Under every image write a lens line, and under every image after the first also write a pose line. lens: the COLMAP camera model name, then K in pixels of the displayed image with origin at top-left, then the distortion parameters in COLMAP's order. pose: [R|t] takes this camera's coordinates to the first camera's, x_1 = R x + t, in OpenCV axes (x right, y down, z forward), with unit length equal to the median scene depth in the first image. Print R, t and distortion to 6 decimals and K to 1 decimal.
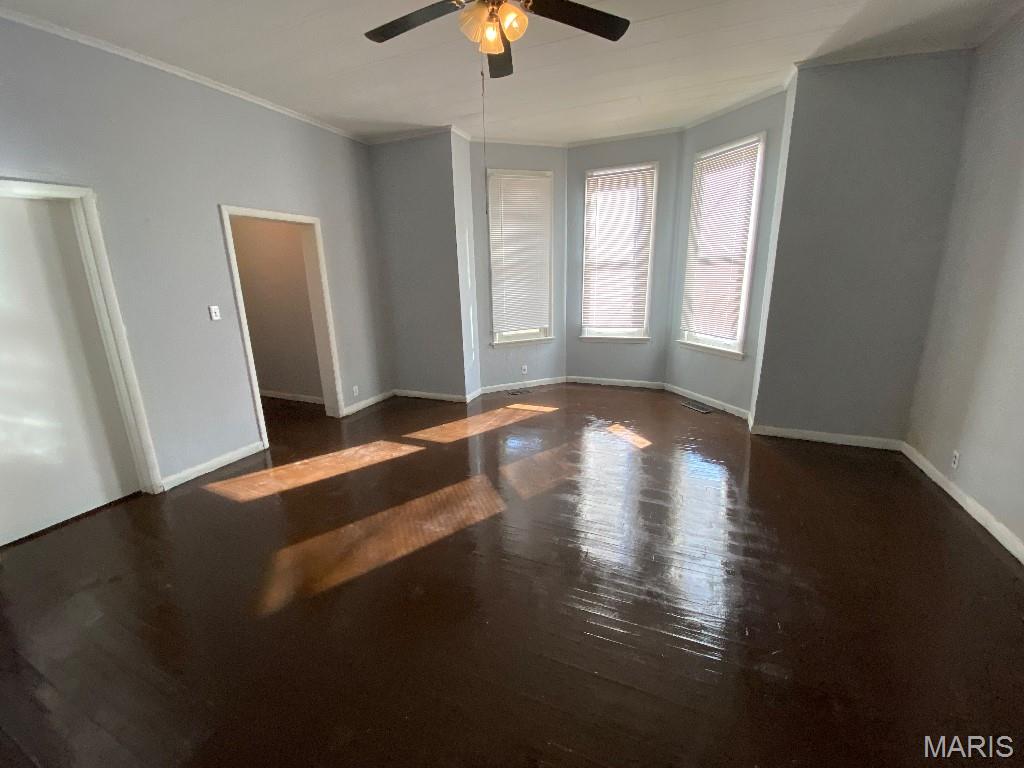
lens RADIAL K [[407.4, 0, 518.4], [0, 407.4, 380.5], [0, 0, 1]] dist [0.021265, -0.020487]
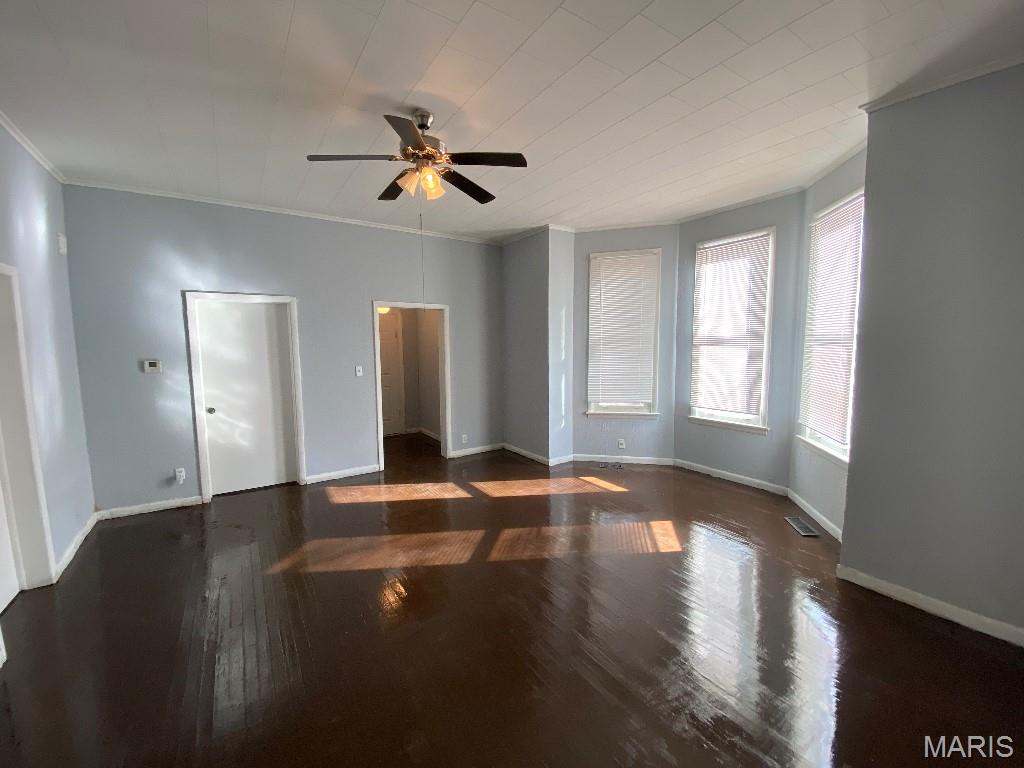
lens RADIAL K [[407.4, 0, 518.4], [0, 407.4, 380.5], [0, 0, 1]] dist [0.021265, -0.020487]
pose [[0.839246, 0.072150, -0.538944, 0.371708], [-0.149123, 0.983695, -0.100526, -0.046449], [0.522904, 0.164735, 0.836321, 0.045427]]
